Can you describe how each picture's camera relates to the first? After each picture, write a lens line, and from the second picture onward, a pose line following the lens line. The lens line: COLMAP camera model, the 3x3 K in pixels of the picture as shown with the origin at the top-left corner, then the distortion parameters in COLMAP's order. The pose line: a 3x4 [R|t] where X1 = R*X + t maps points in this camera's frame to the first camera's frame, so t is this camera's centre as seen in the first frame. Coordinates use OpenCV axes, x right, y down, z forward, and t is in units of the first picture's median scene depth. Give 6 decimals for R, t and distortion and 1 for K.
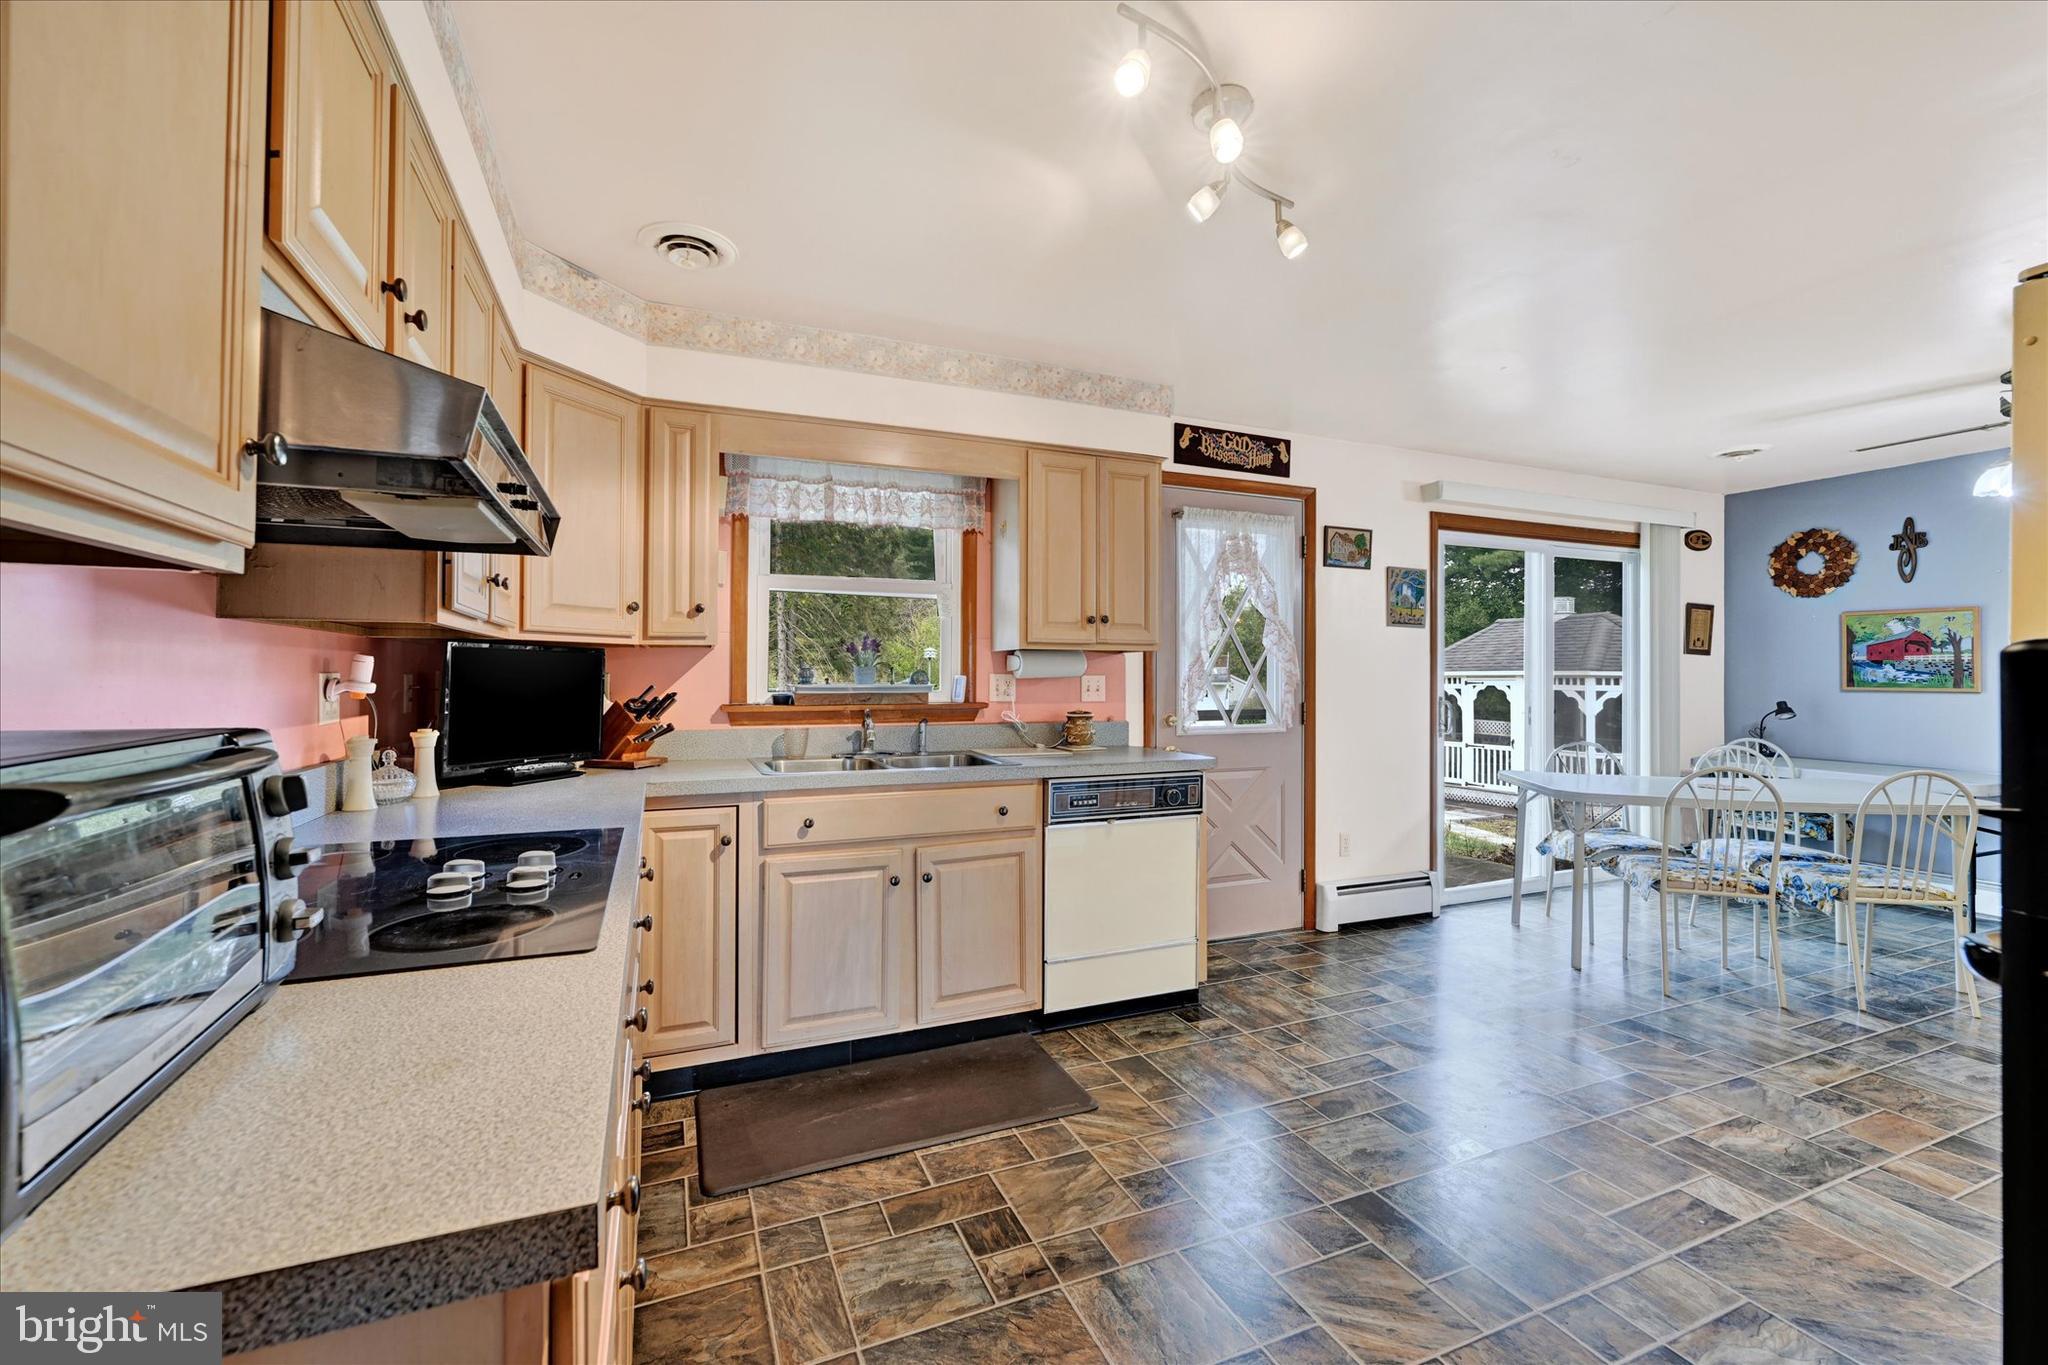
lens RADIAL K [[834.3, 0, 1016.6], [0, 834.3, 673.1], [0, 0, 1]] dist [-0.001687, 0.000225]
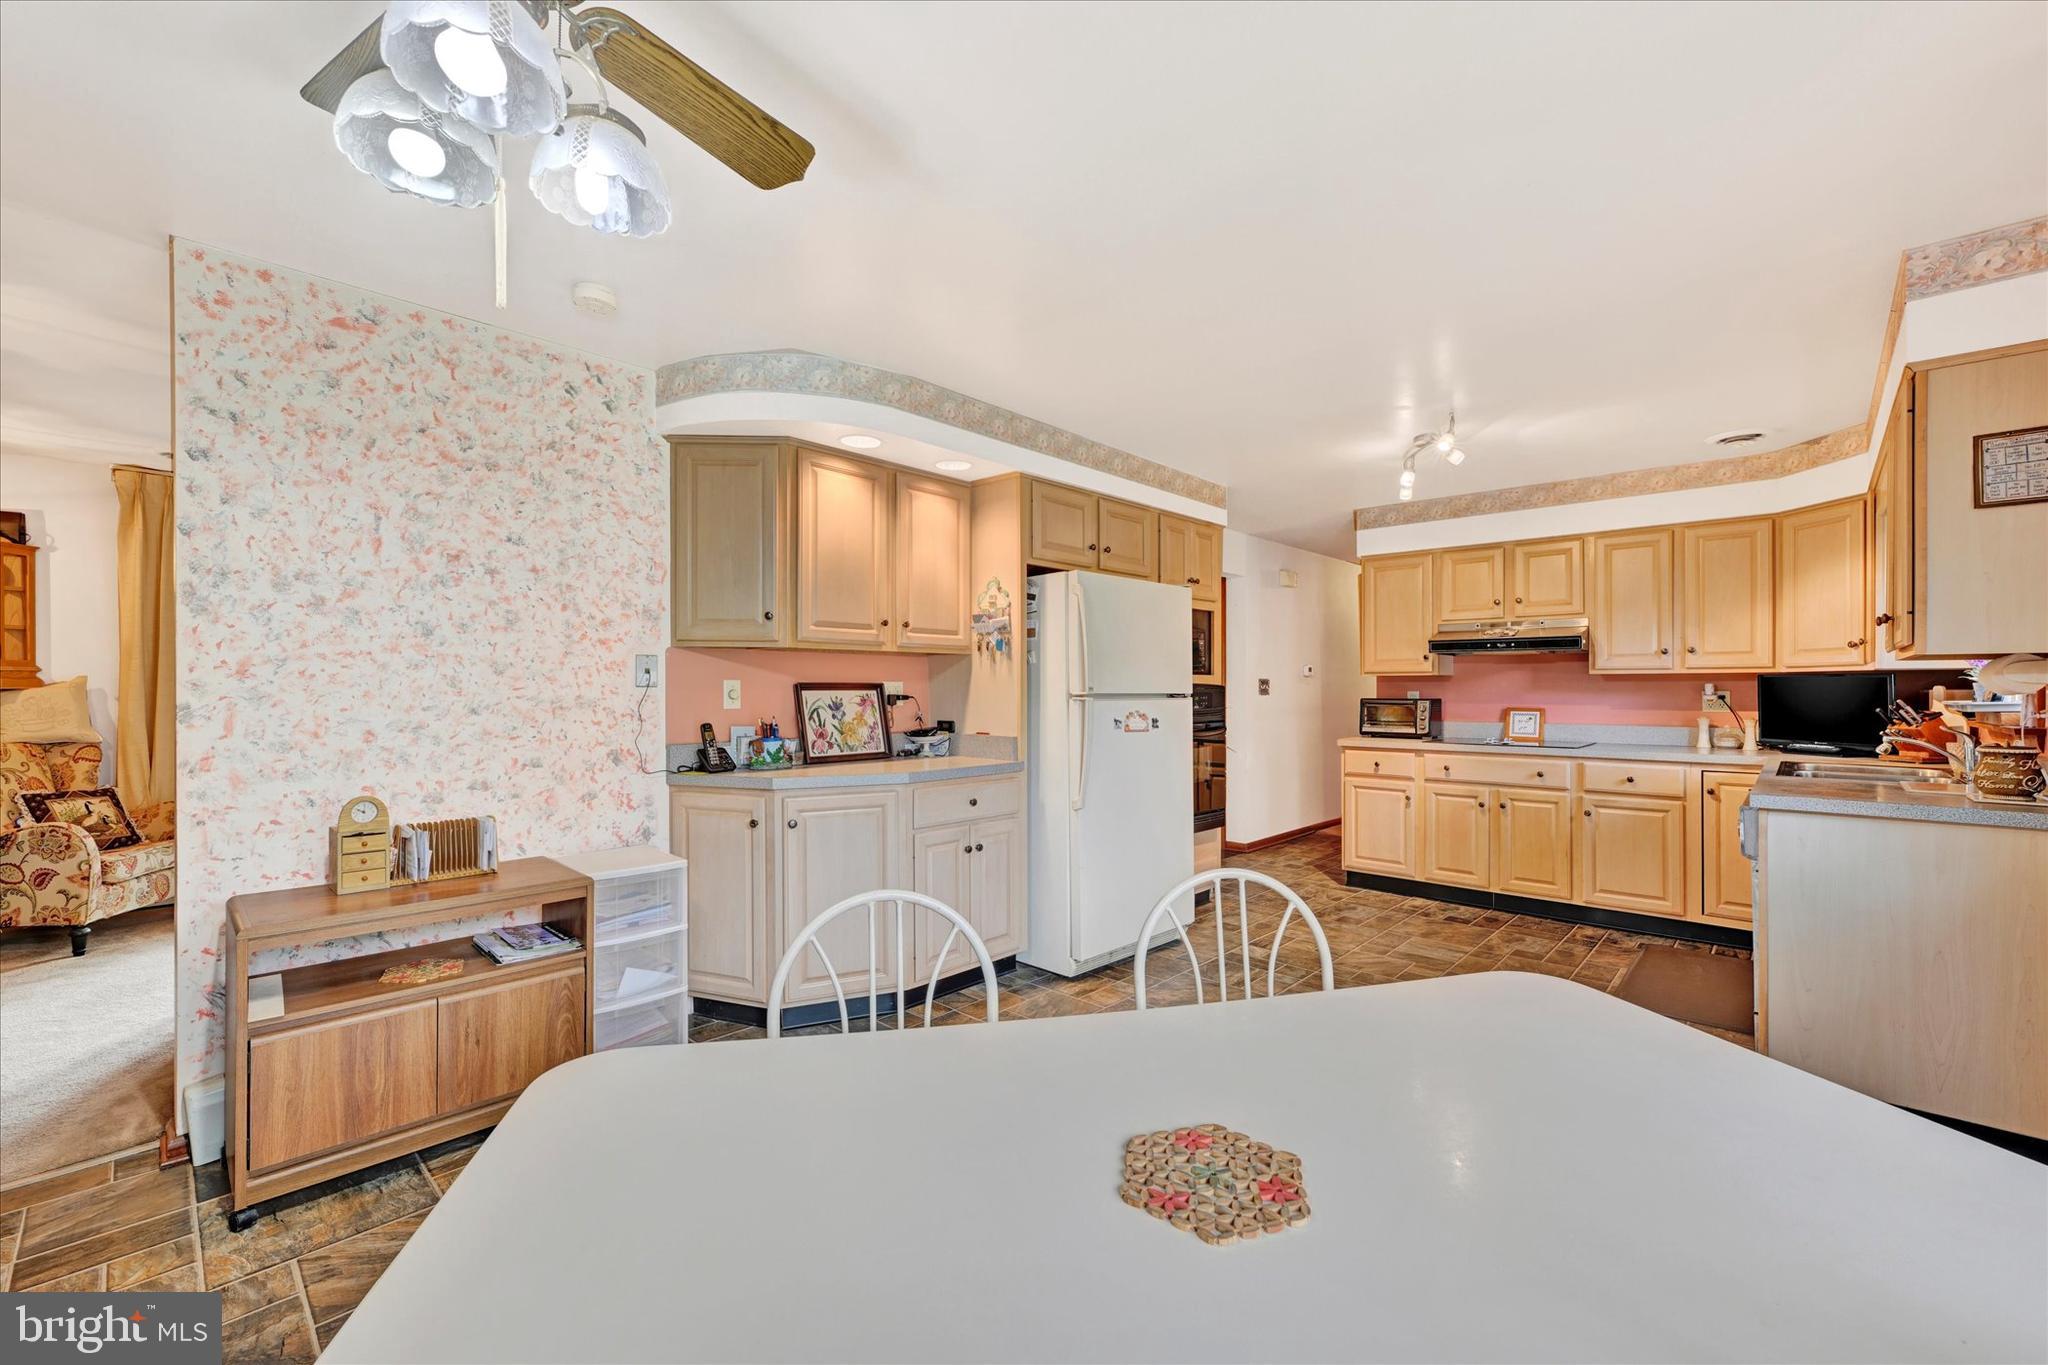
lens RADIAL K [[834.3, 0, 1016.0], [0, 834.3, 682.8], [0, 0, 1]] dist [-0.001687, 0.000225]
pose [[-0.915481, -0.008871, -0.402263, 0.982304], [-0.004195, 0.999913, -0.012504, 0.006943], [0.402339, -0.009760, -0.915439, 1.180537]]
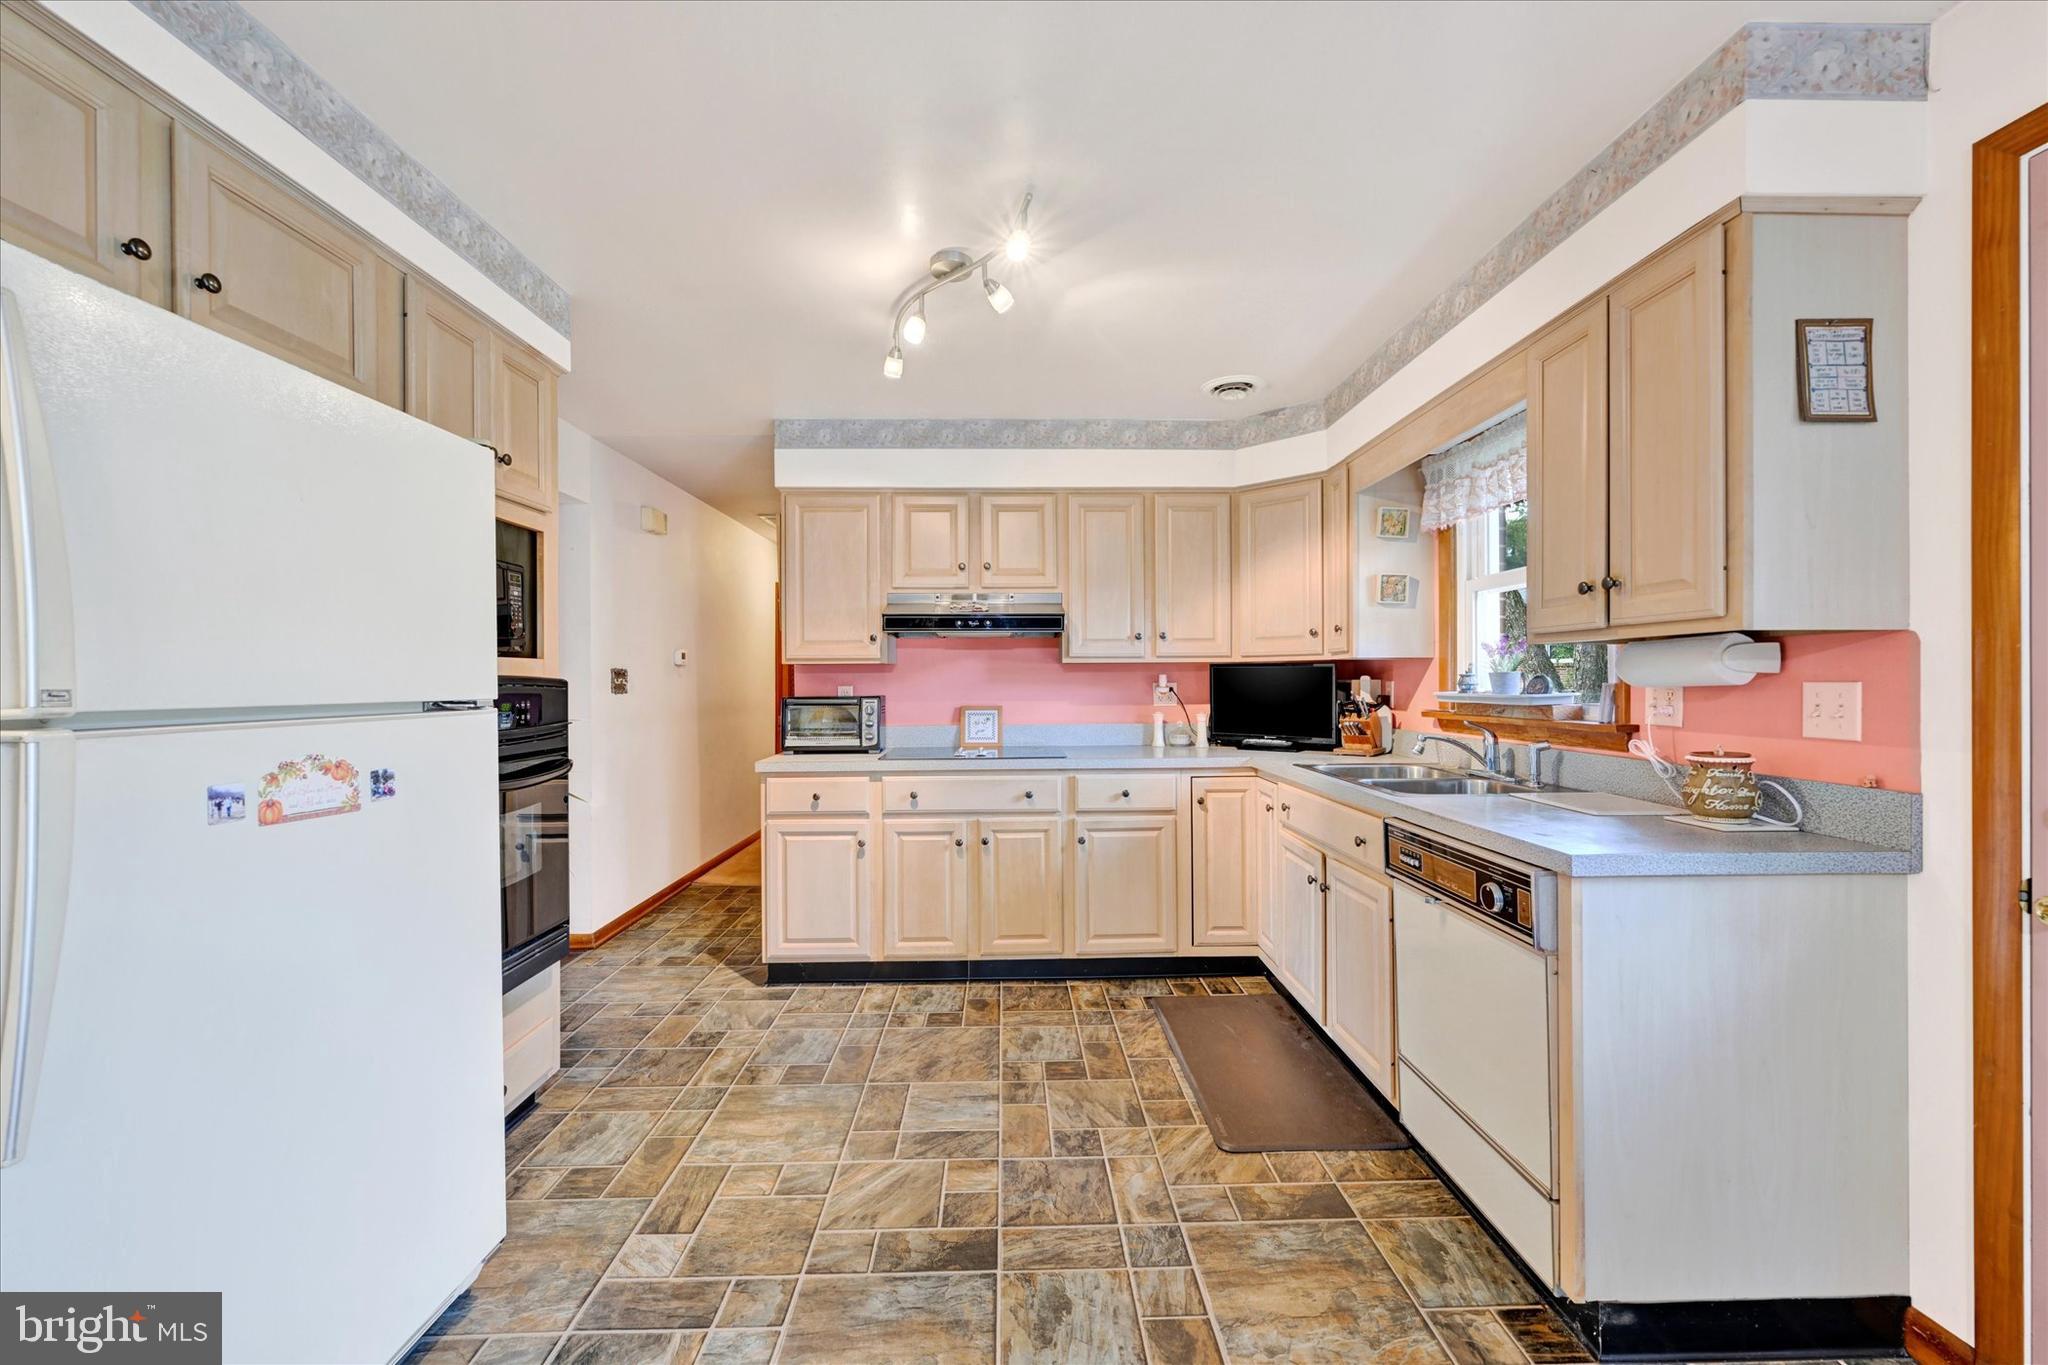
lens RADIAL K [[834.3, 0, 1024.6], [0, 834.3, 678.1], [0, 0, 1]] dist [-0.001687, 0.000225]
pose [[-0.365487, -0.004153, -0.930807, 0.657528], [0.007992, 0.999939, -0.007599, 0.000489], [0.930782, -0.010217, -0.365432, 0.718283]]
